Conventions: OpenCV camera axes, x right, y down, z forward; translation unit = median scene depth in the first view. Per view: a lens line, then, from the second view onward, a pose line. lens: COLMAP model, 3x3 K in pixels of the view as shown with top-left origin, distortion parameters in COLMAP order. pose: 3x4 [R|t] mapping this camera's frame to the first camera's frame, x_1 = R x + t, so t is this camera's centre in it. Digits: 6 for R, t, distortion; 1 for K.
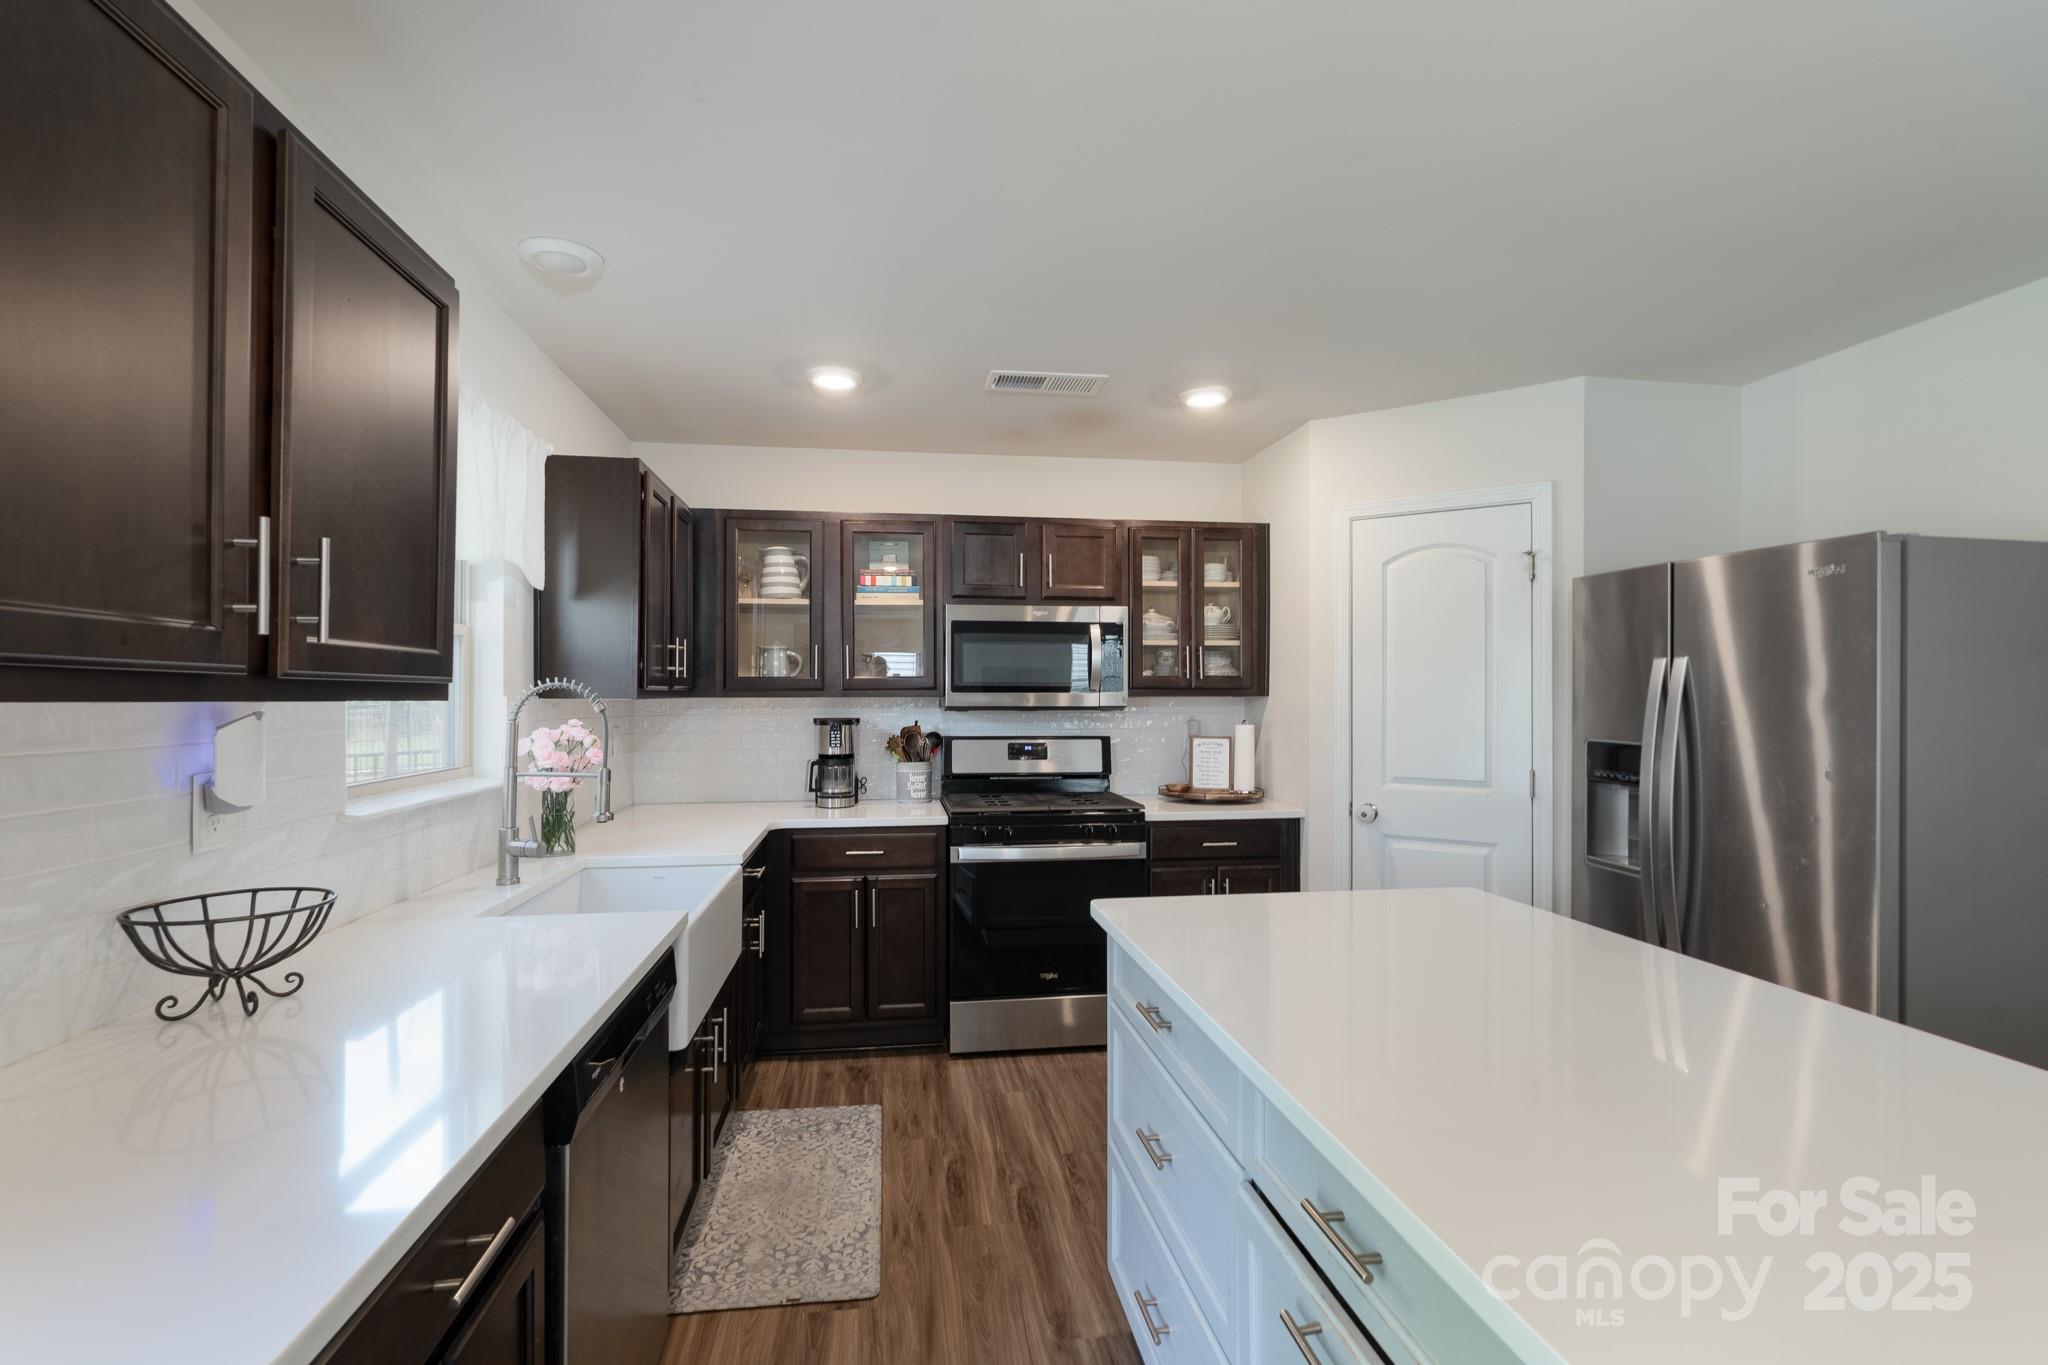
lens RADIAL K [[926.5, 0, 1020.0], [0, 926.5, 697.0], [0, 0, 1]] dist [-0.002360, 0.000322]
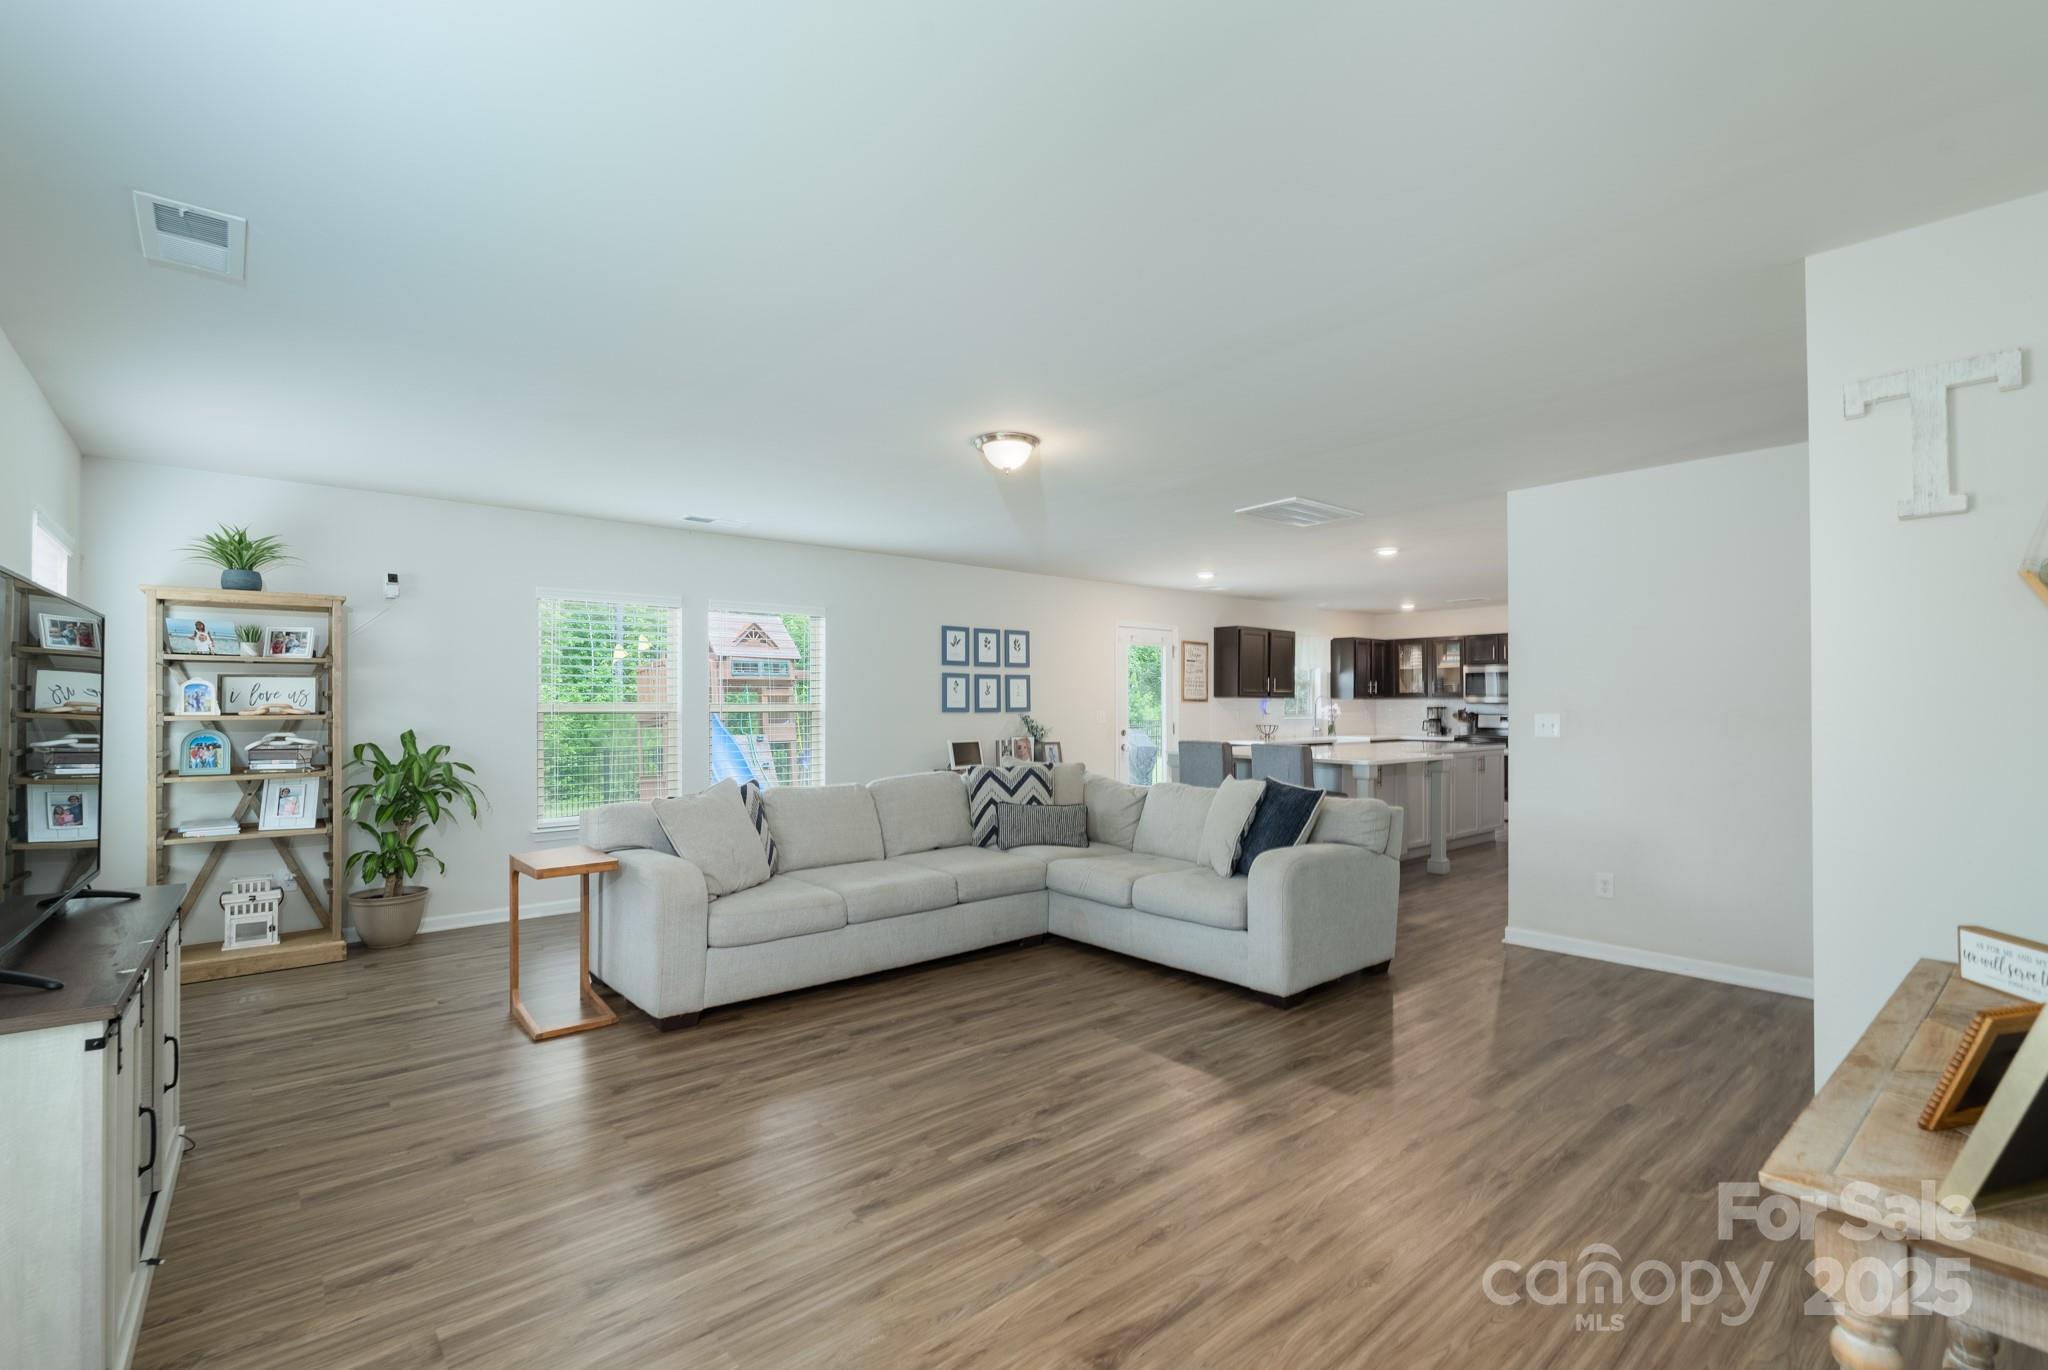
lens RADIAL K [[926.5, 0, 1023.0], [0, 926.5, 692.1], [0, 0, 1]] dist [-0.002360, 0.000322]
pose [[0.535236, -0.012641, -0.844608, 1.607901], [0.000148, 0.999889, -0.014871, 0.022997], [0.844702, 0.007835, 0.535179, -1.702180]]
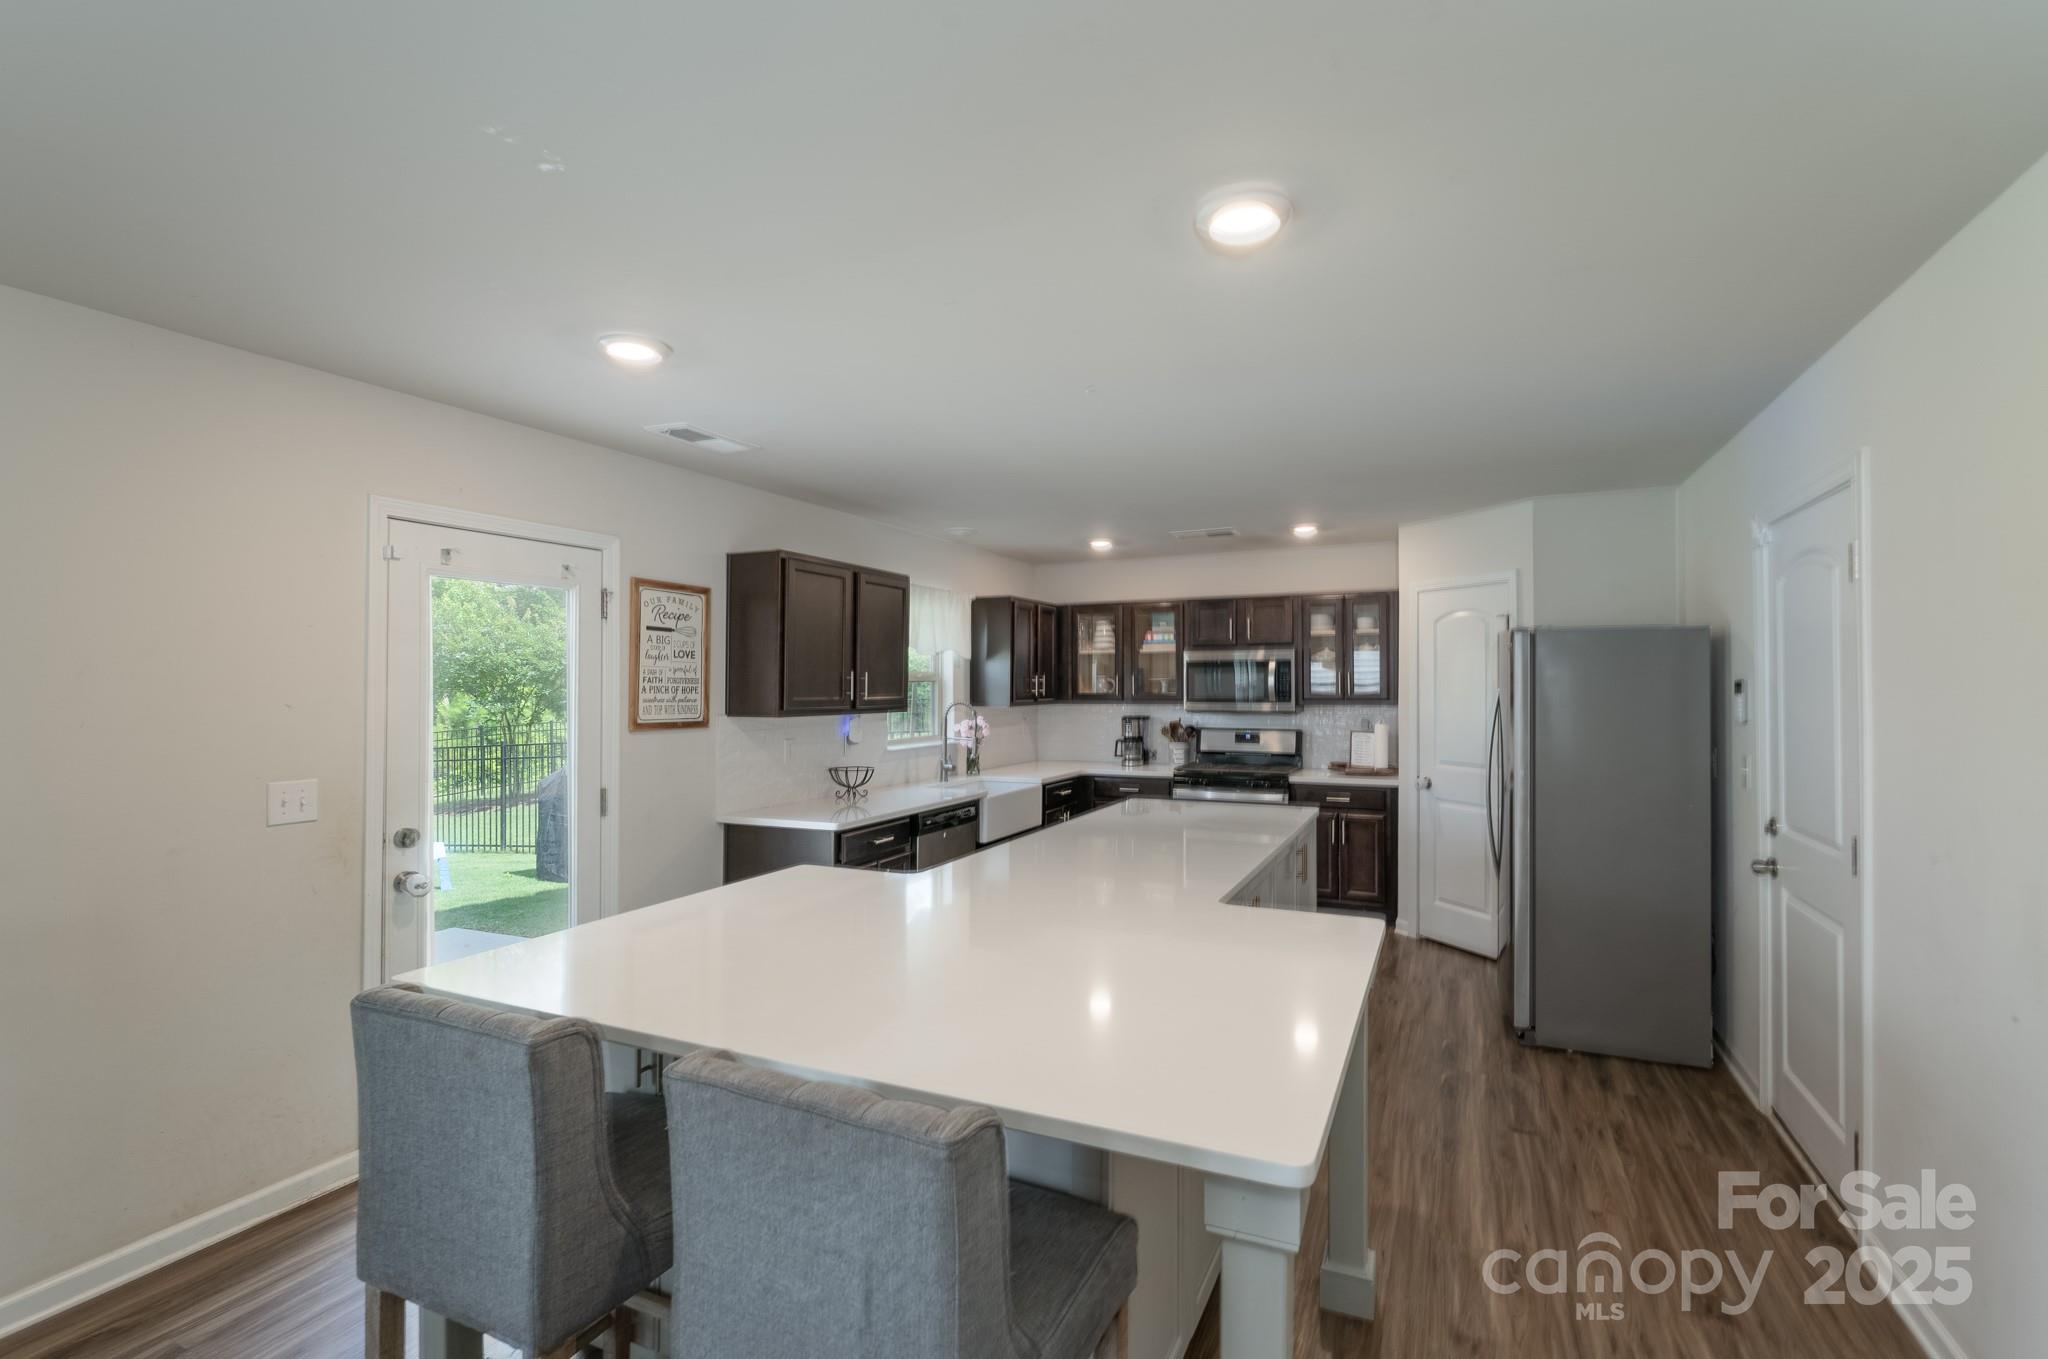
lens RADIAL K [[926.5, 0, 1032.9], [0, 926.5, 686.4], [0, 0, 1]] dist [-0.002360, 0.000322]
pose [[0.832800, -0.001703, -0.553571, 0.628879], [0.002929, 0.999995, 0.001330, -0.036780], [0.553566, -0.002729, 0.832801, -0.586046]]
